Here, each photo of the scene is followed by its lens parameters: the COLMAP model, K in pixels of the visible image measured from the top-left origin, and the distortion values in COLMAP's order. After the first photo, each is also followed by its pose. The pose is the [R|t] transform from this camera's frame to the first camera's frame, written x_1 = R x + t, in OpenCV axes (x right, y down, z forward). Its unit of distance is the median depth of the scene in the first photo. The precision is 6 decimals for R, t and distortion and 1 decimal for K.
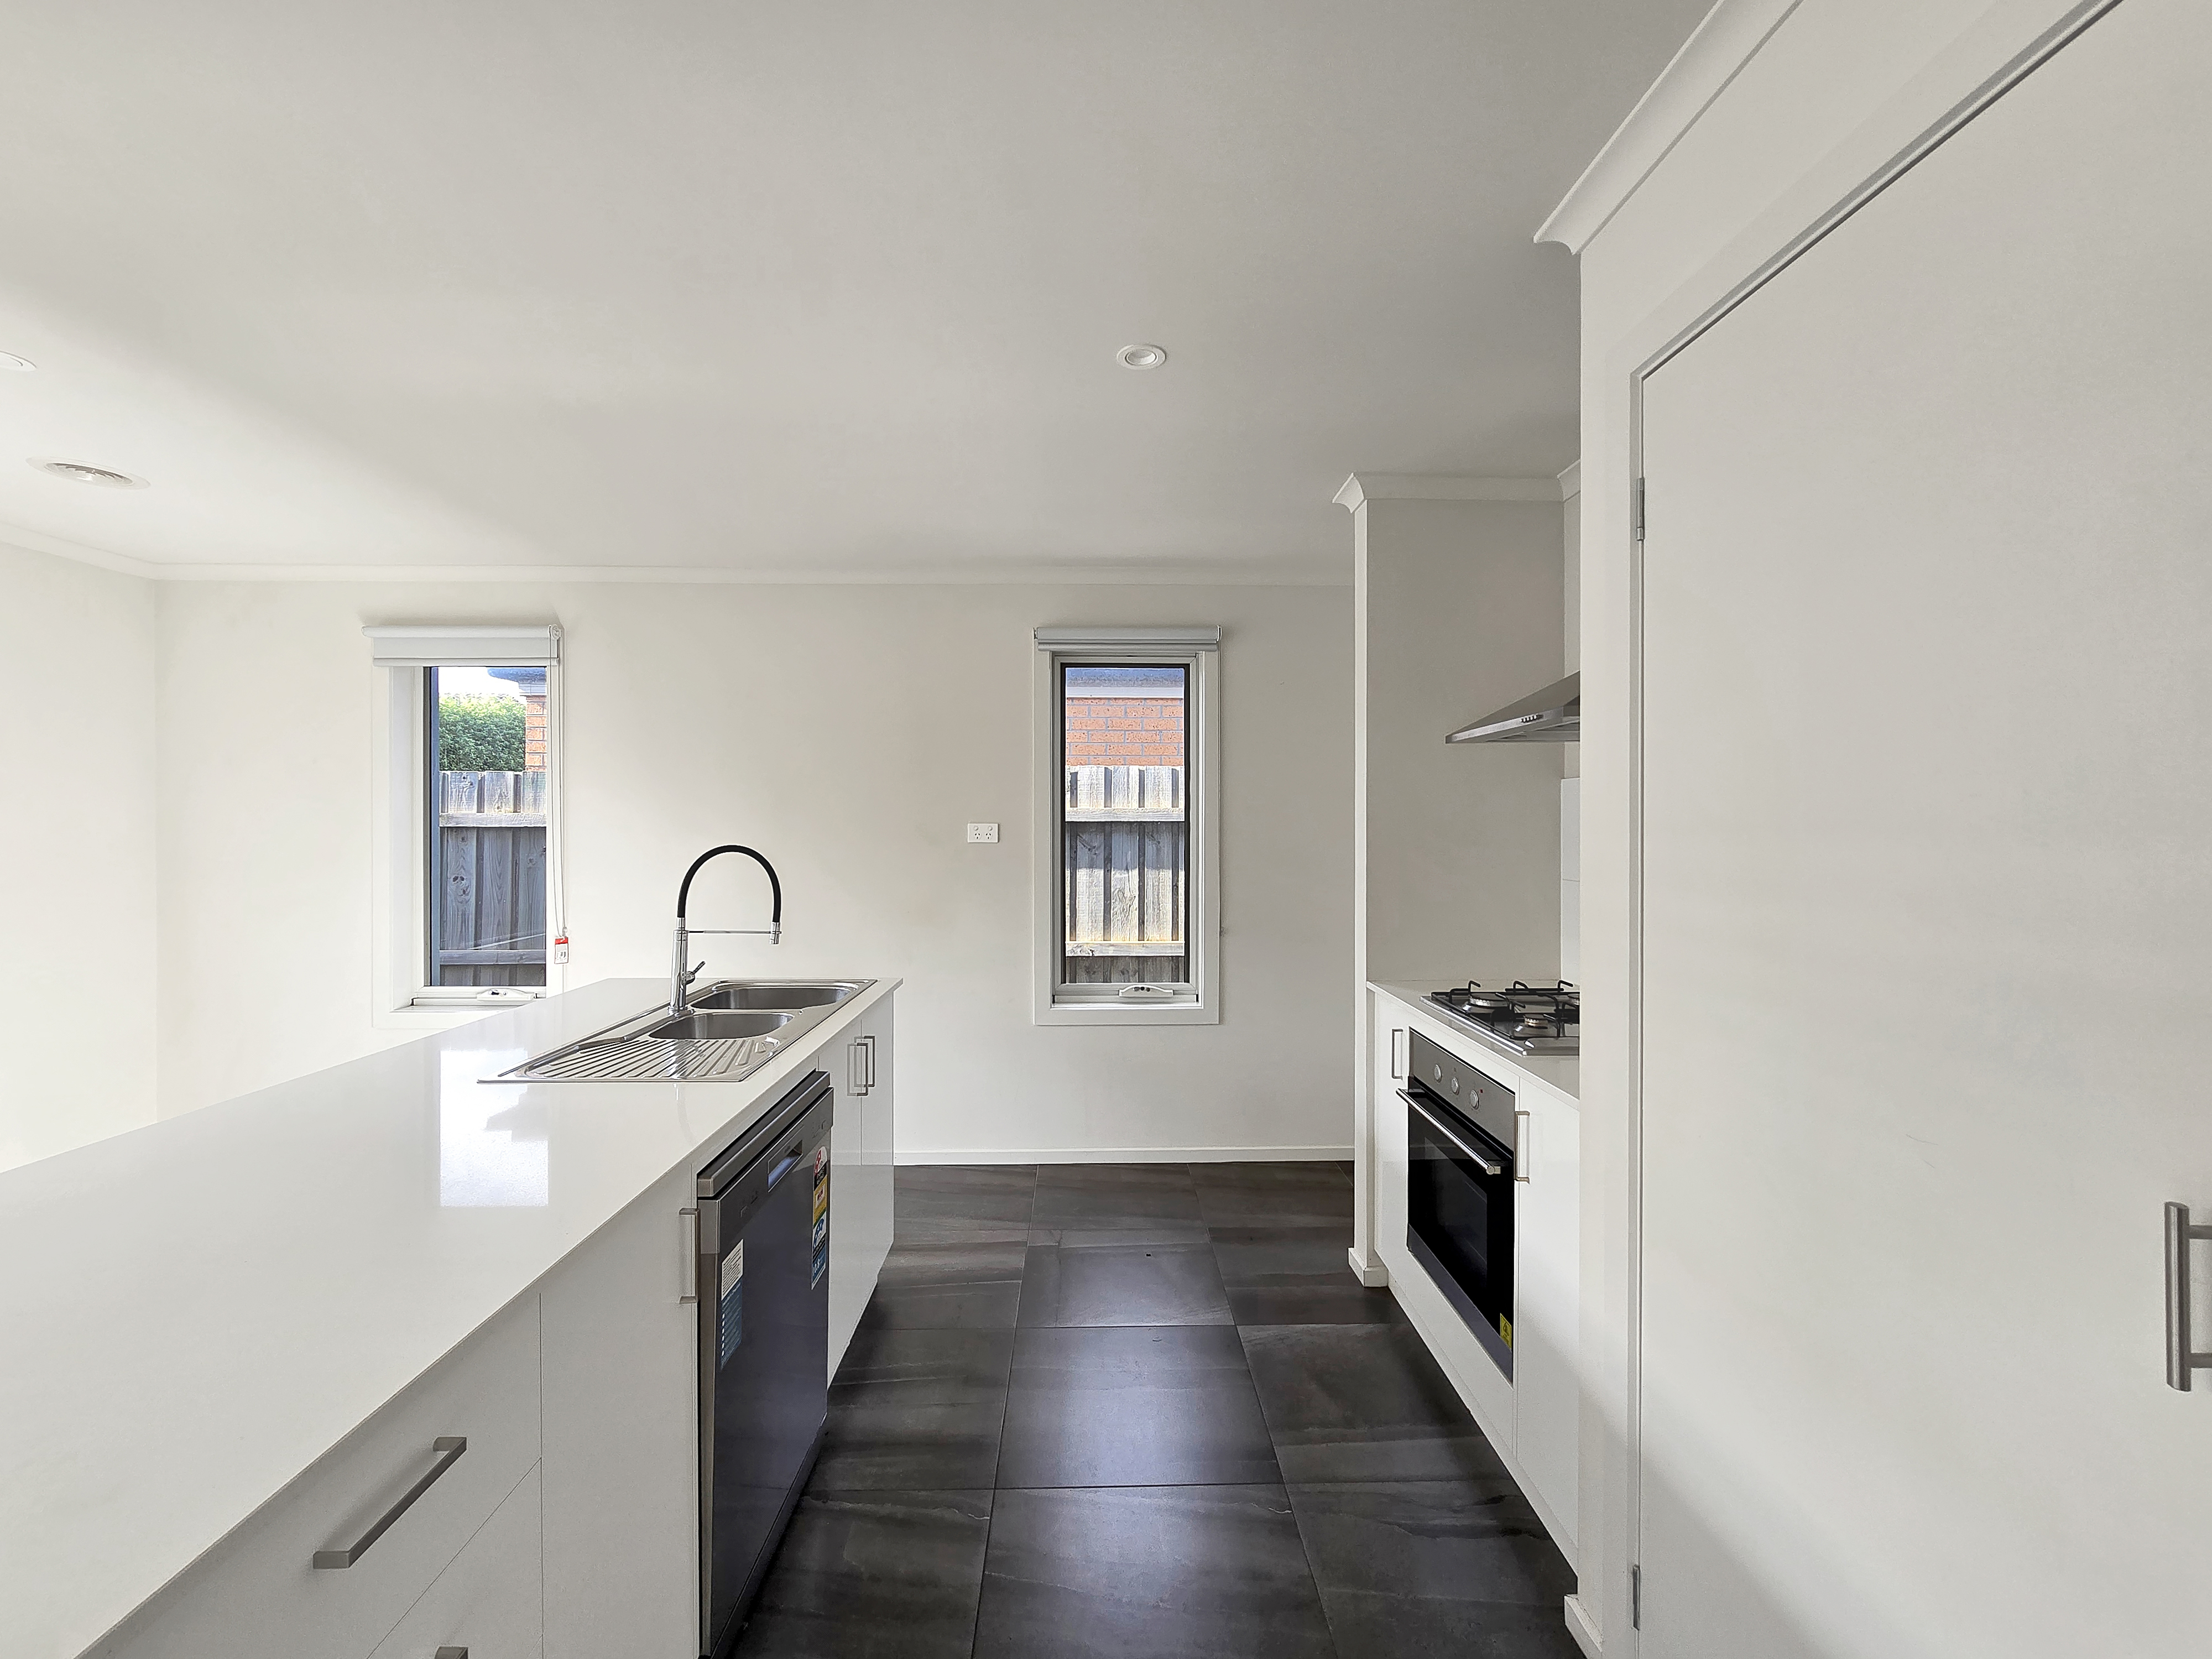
lens RADIAL K [[929.8, 0, 1107.0], [0, 929.8, 818.3], [0, 0, 1]] dist [0.000617, 0.000168]
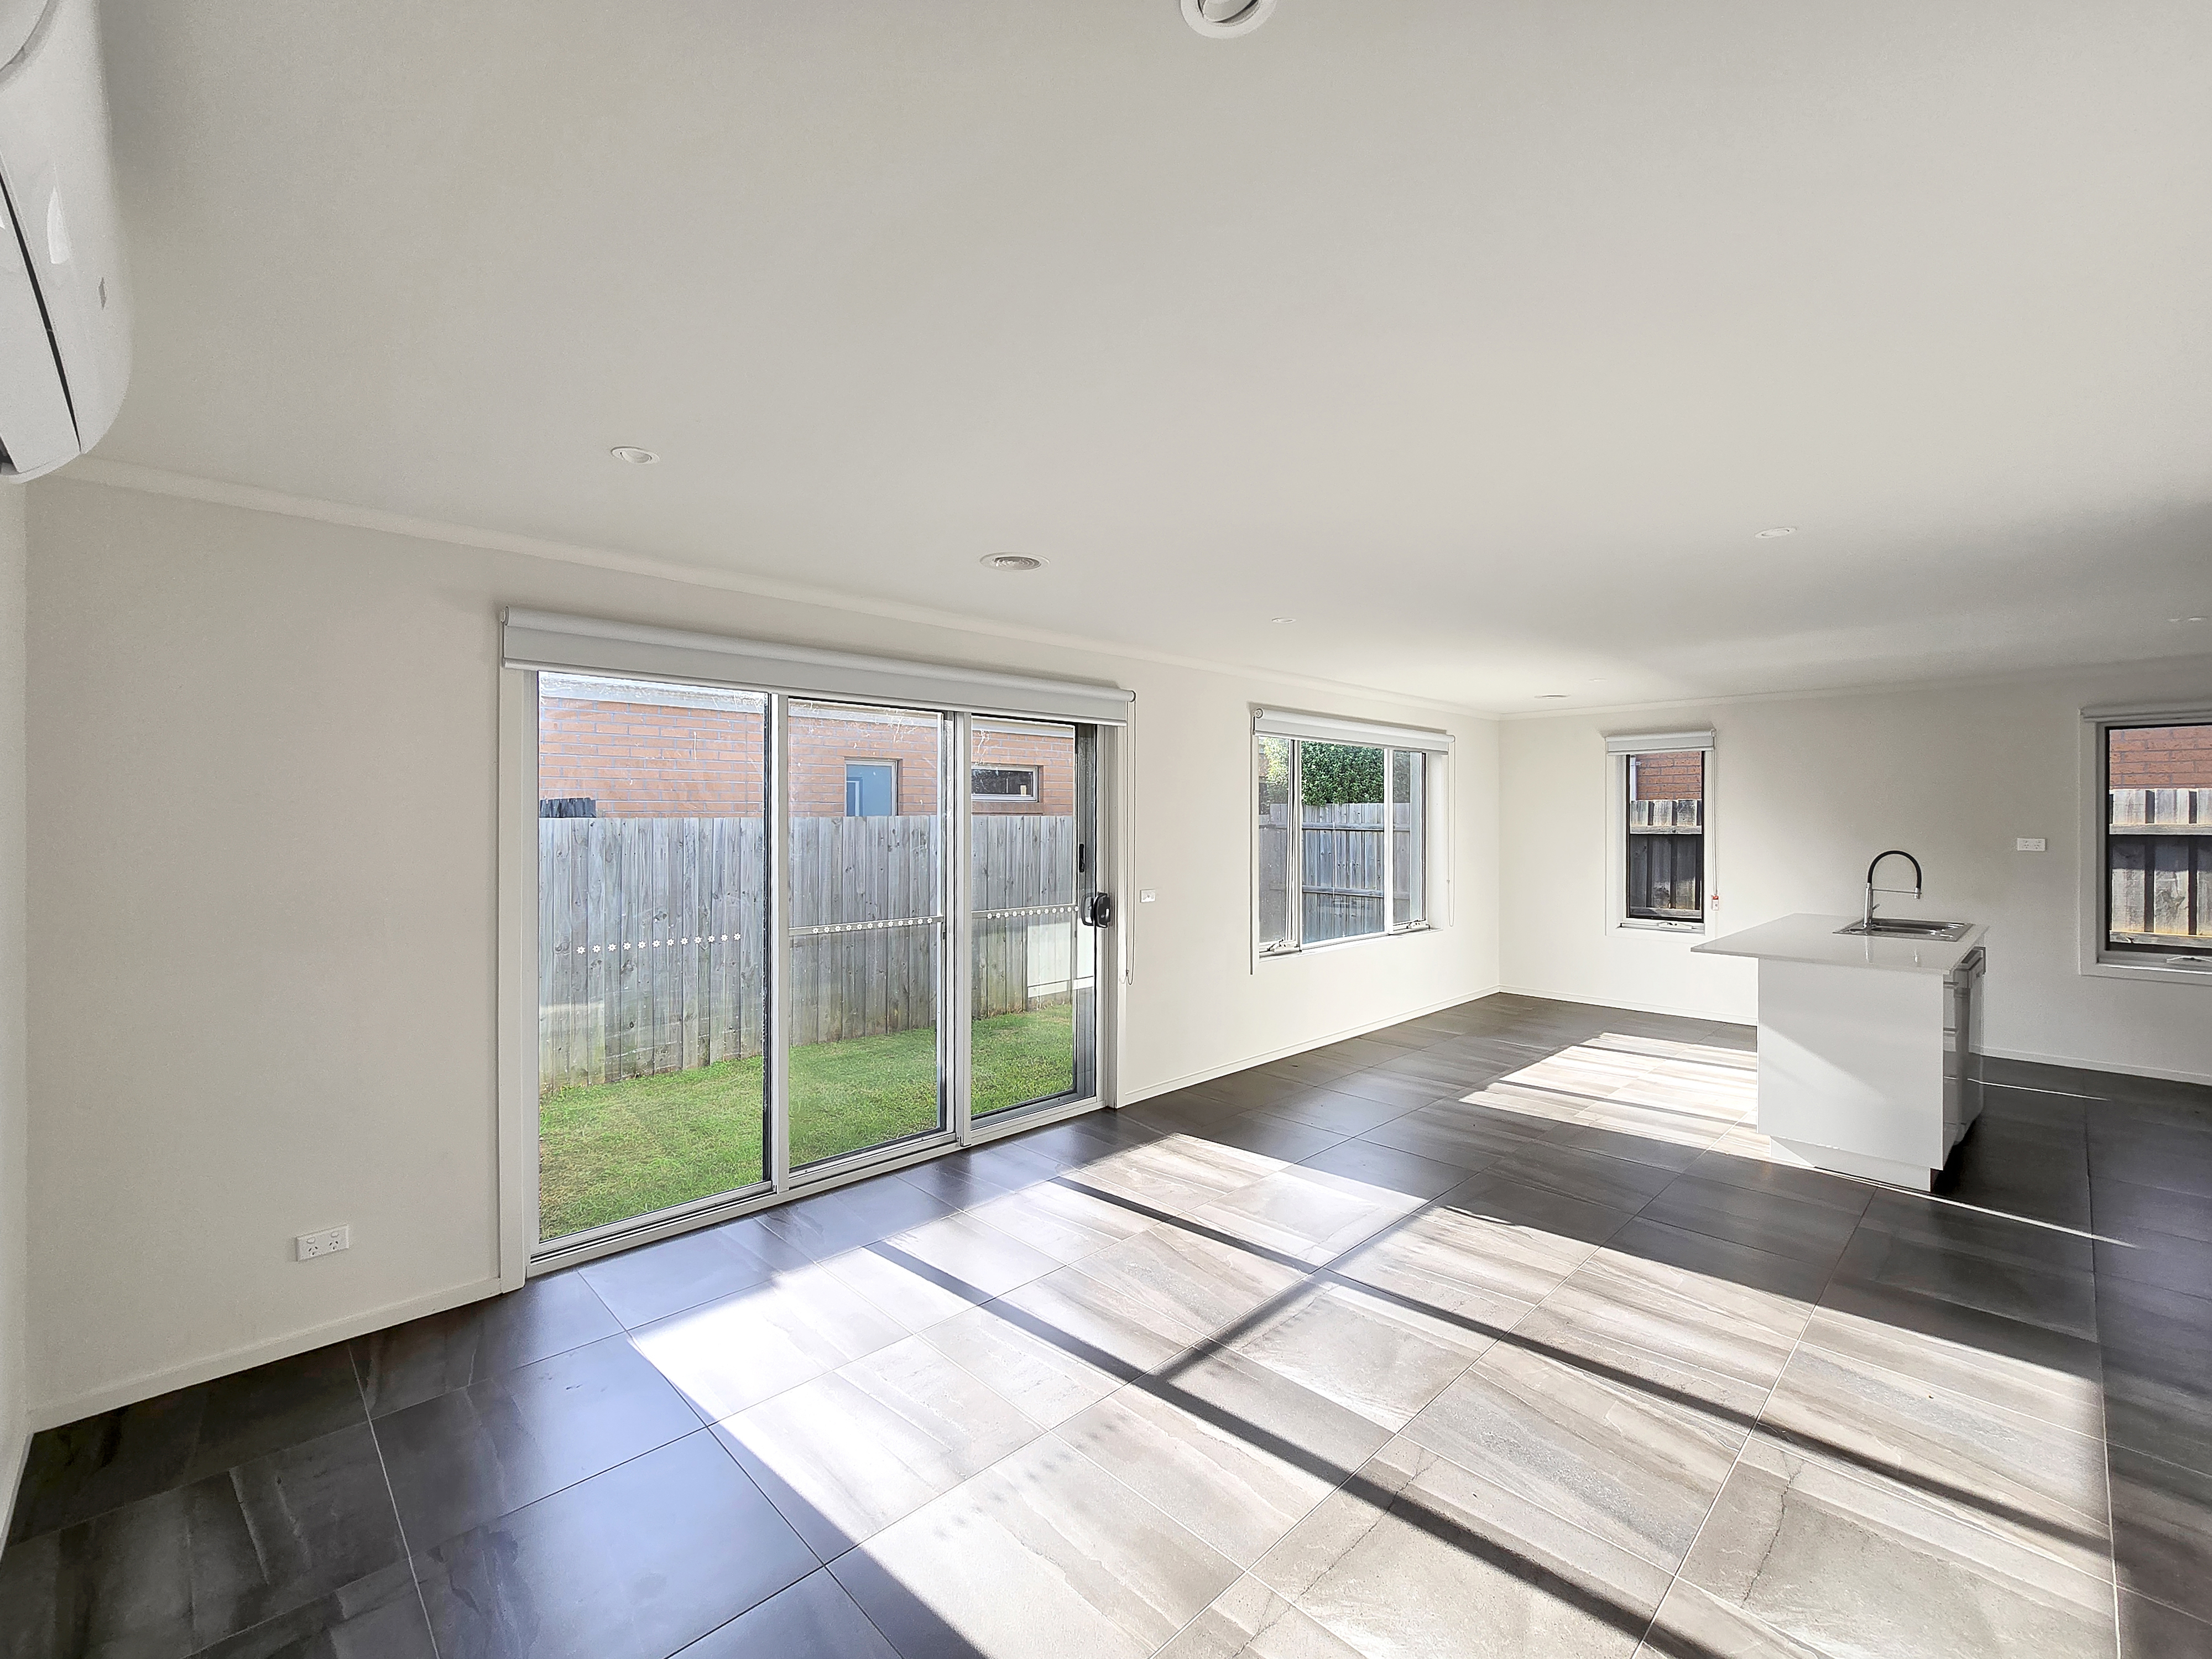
lens RADIAL K [[929.8, 0, 1107.0], [0, 929.8, 818.3], [0, 0, 1]] dist [0.000617, 0.000168]
pose [[0.676487, -0.000809, -0.736454, -0.034095], [0.005924, 0.999973, 0.004343, -0.041775], [0.736431, -0.007301, 0.676473, -1.115089]]
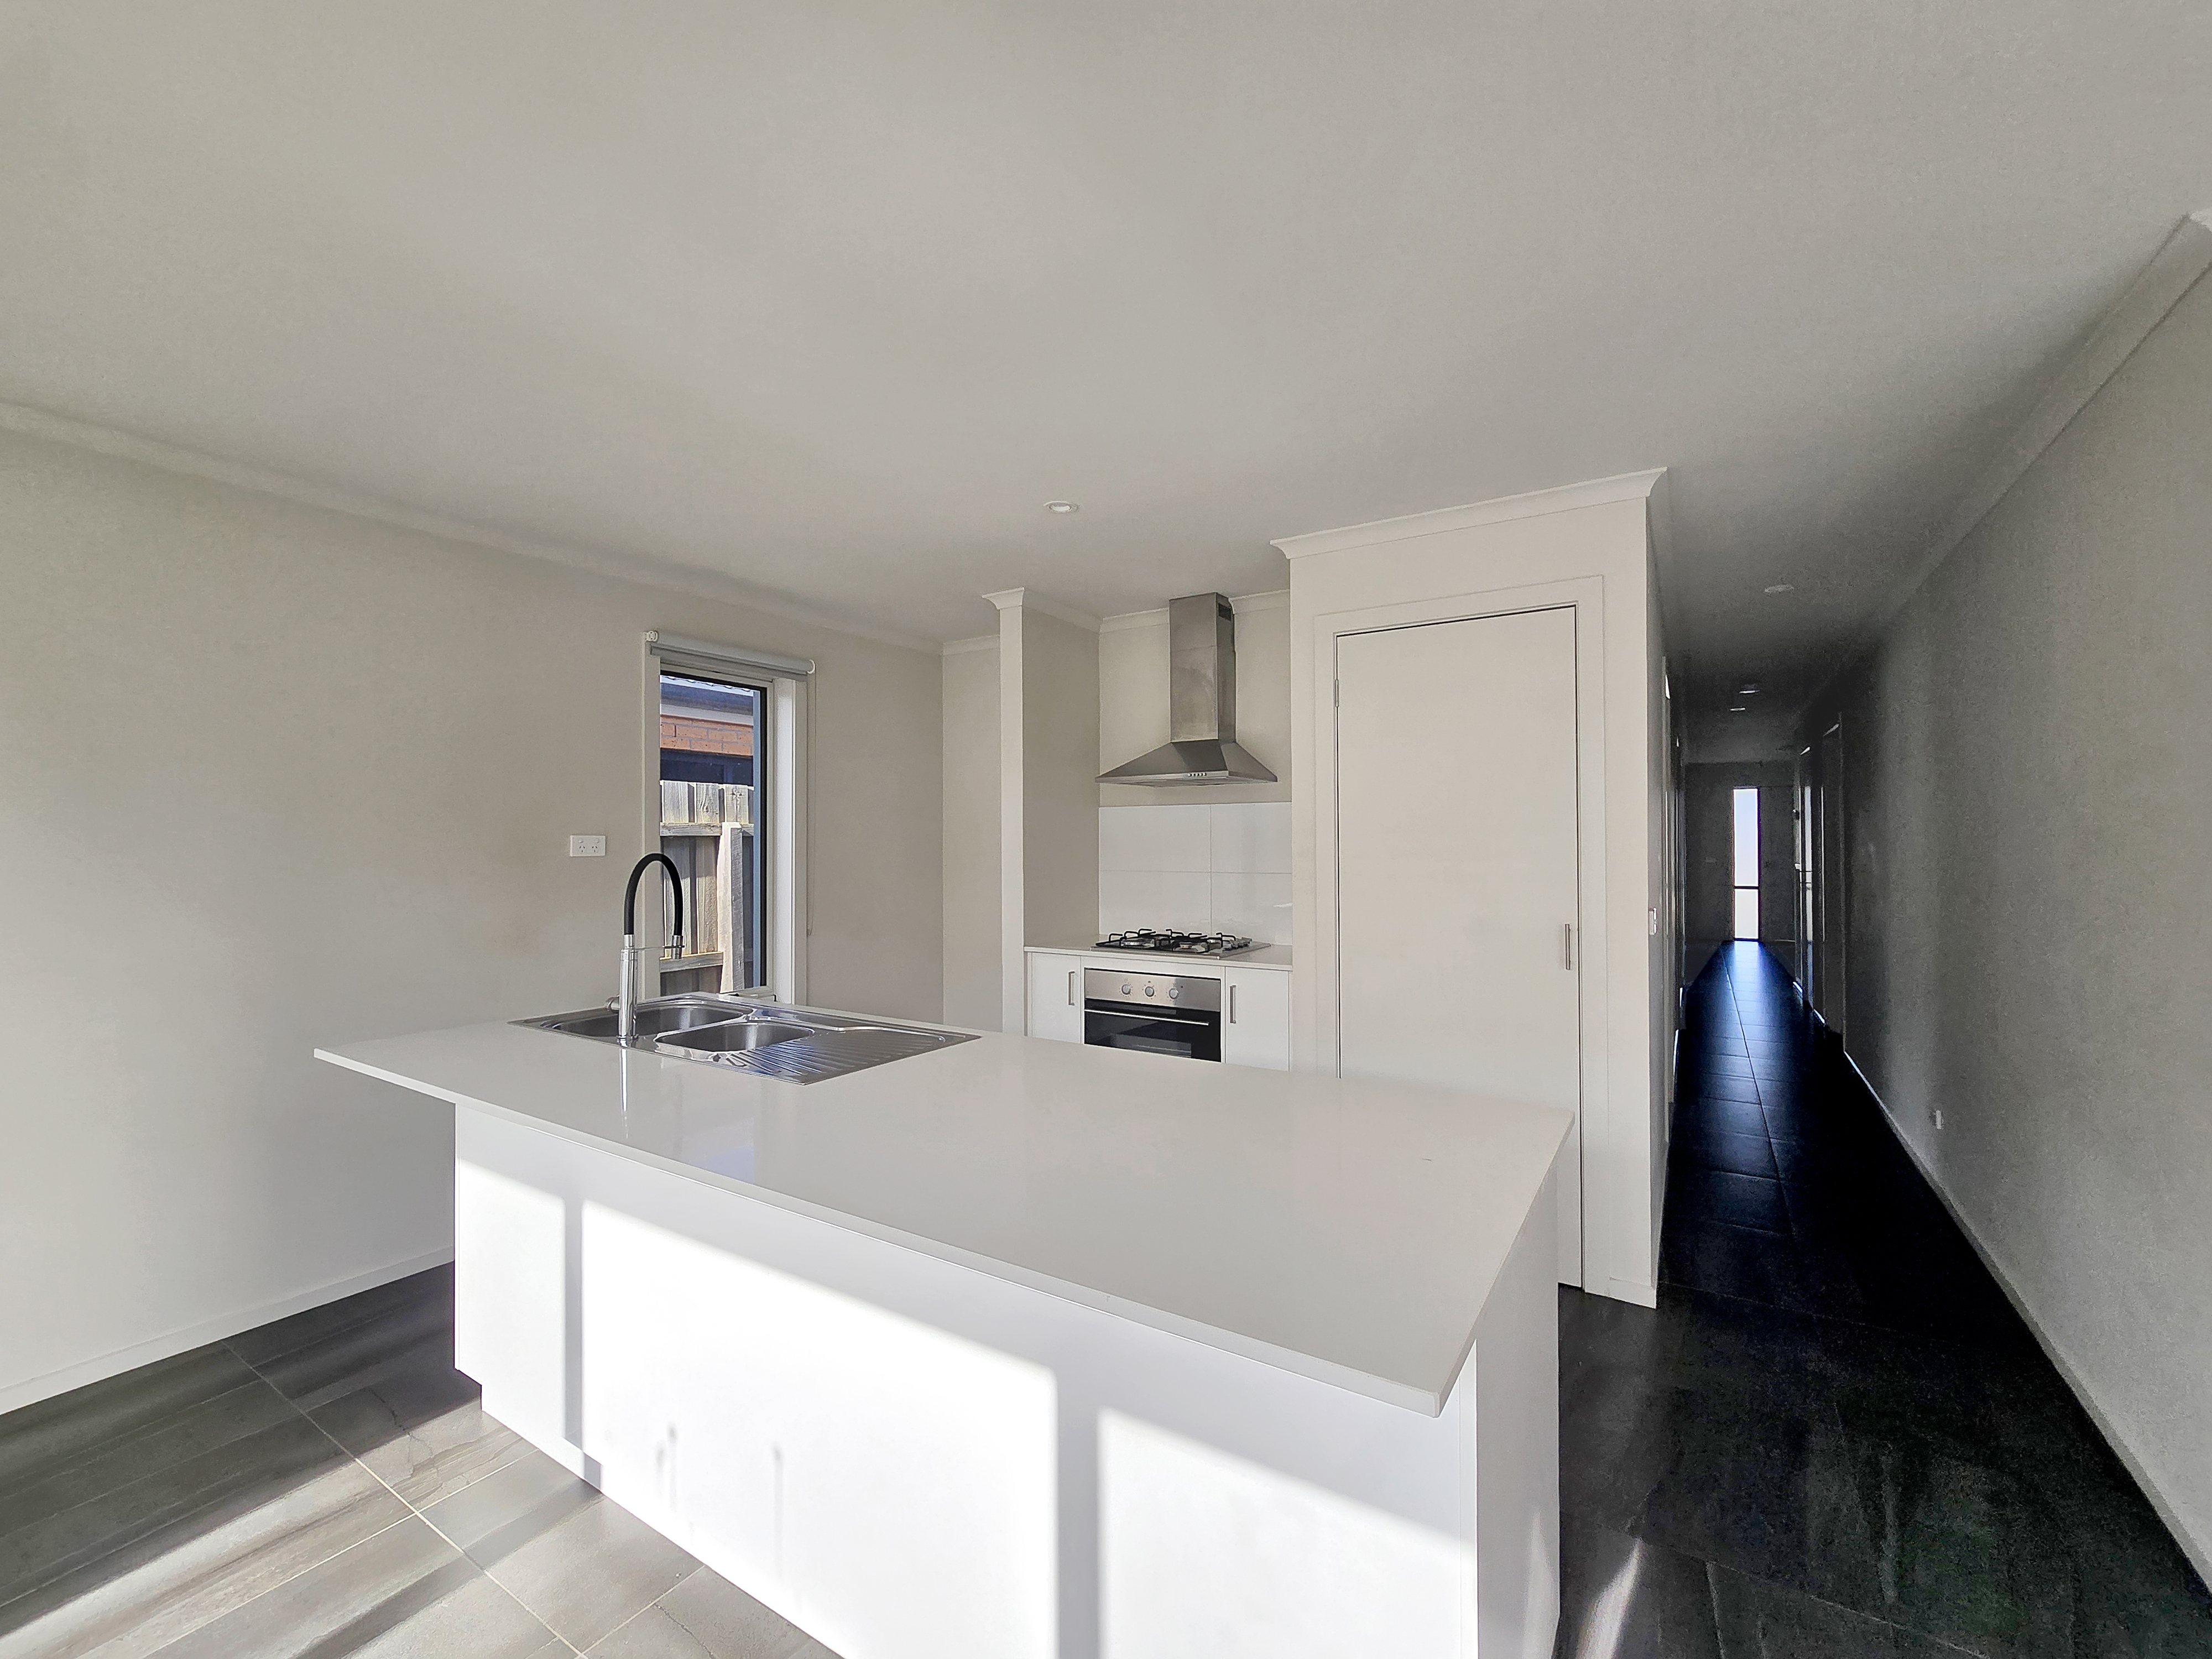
lens RADIAL K [[929.8, 0, 1107.0], [0, 929.8, 818.3], [0, 0, 1]] dist [0.000617, 0.000168]
pose [[0.560046, 0.018609, 0.828252, -0.578869], [-0.000358, 0.999753, -0.022220, 0.008580], [-0.828461, 0.012148, 0.559915, 0.071517]]
